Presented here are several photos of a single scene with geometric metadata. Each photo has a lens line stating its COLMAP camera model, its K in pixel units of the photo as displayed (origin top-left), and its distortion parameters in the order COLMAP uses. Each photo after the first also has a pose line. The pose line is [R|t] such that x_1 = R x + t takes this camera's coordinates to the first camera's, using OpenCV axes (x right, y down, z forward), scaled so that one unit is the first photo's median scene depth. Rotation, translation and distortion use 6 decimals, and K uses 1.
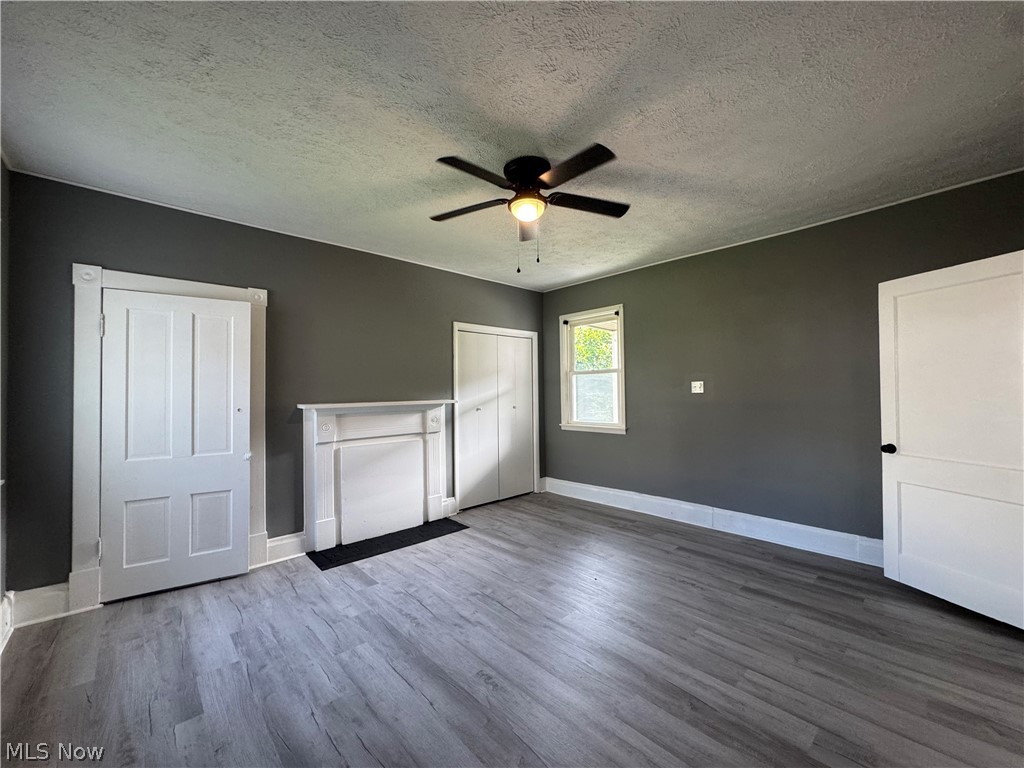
lens RADIAL K [[405.5, 0, 512.0], [0, 405.5, 384.0], [0, 0, 1]] dist [-0.002789, 0.000018]
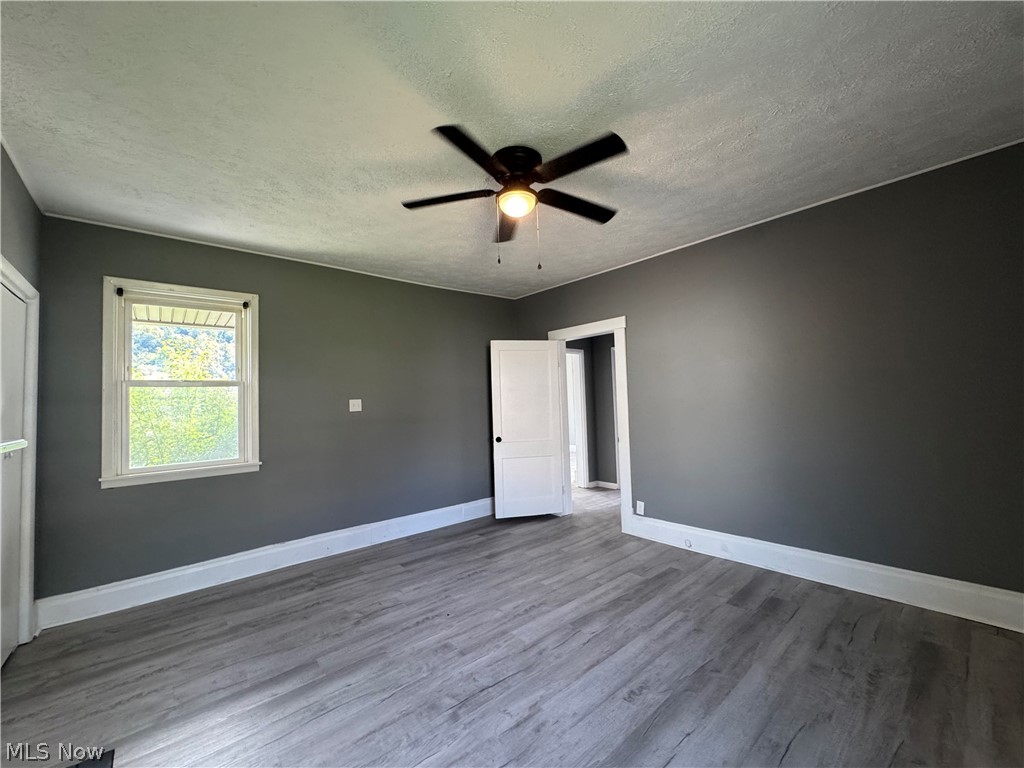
lens RADIAL K [[405.5, 0, 512.0], [0, 405.5, 384.0], [0, 0, 1]] dist [-0.002789, 0.000018]
pose [[0.047570, 0.057422, 0.997216, -0.601648], [0.013515, 0.998218, -0.058124, 0.021671], [-0.998776, 0.016242, 0.046709, 0.685140]]
